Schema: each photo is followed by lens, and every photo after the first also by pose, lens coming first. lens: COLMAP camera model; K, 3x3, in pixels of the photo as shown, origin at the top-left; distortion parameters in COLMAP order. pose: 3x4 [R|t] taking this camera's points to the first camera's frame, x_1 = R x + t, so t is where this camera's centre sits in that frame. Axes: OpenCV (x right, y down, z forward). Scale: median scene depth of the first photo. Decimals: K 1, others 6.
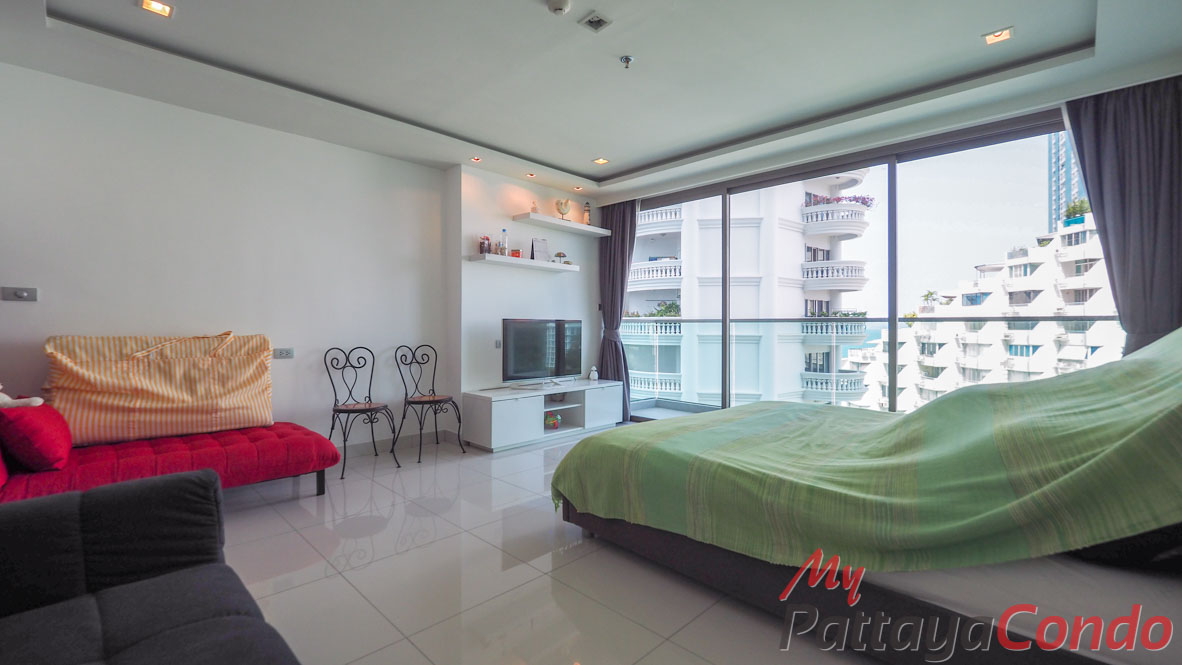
lens RADIAL K [[499.1, 0, 583.6], [0, 499.1, 329.1], [0, 0, 1]] dist [-0.000709, -0.000192]
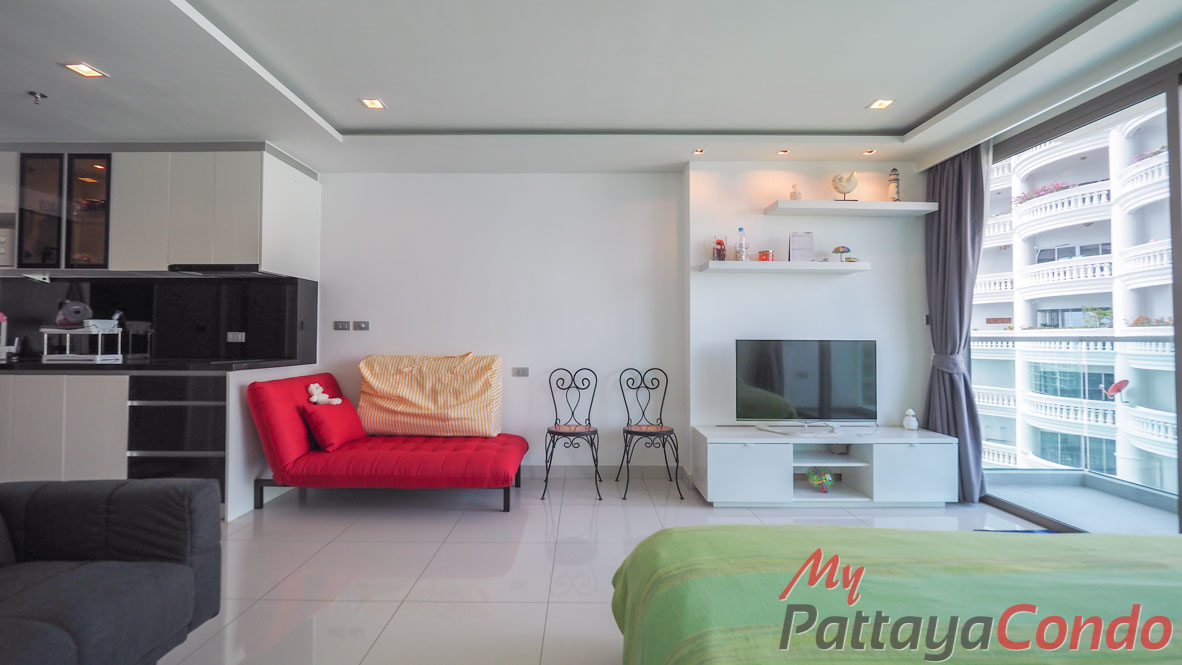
lens RADIAL K [[497.0, 0, 578.9], [0, 497.0, 327.2], [0, 0, 1]] dist [0.010897, -0.009209]
pose [[0.703345, -0.014113, -0.710708, 0.226823], [-0.005685, 0.999659, -0.025477, -0.019135], [0.710826, 0.021960, 0.703025, 0.259922]]
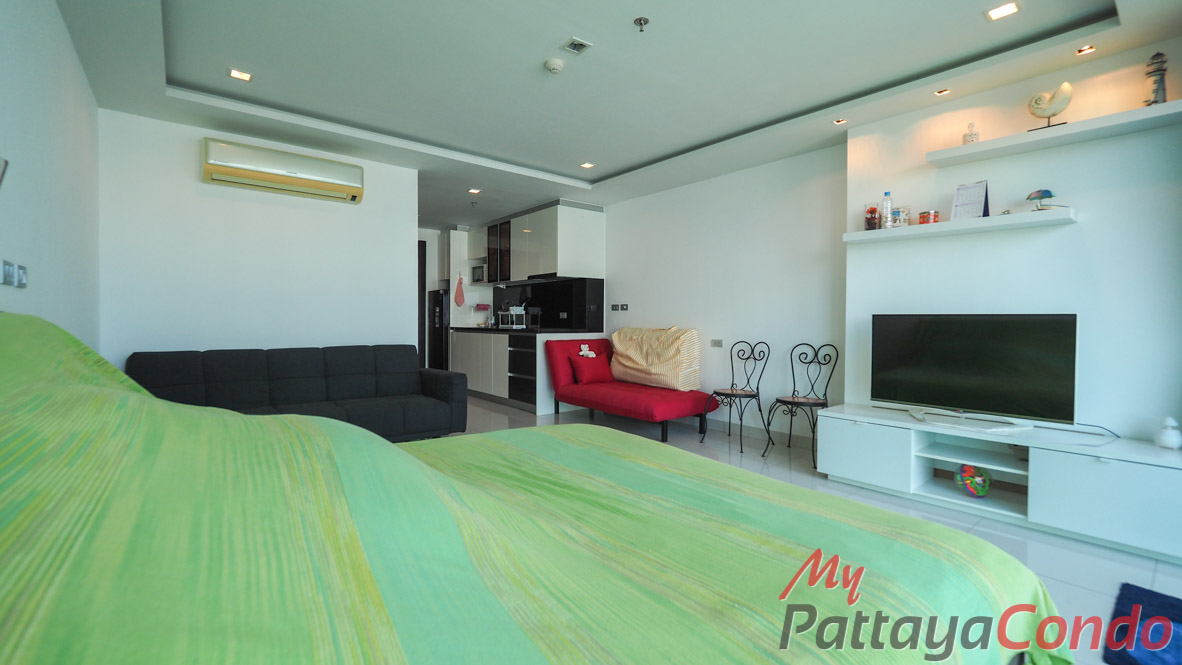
lens RADIAL K [[499.1, 0, 583.6], [0, 499.1, 329.1], [0, 0, 1]] dist [-0.000709, -0.000192]
pose [[-0.103003, 0.017737, -0.994523, 0.629277], [-0.009046, 0.999783, 0.018768, -0.008992], [0.994640, 0.010930, -0.102820, 0.644758]]
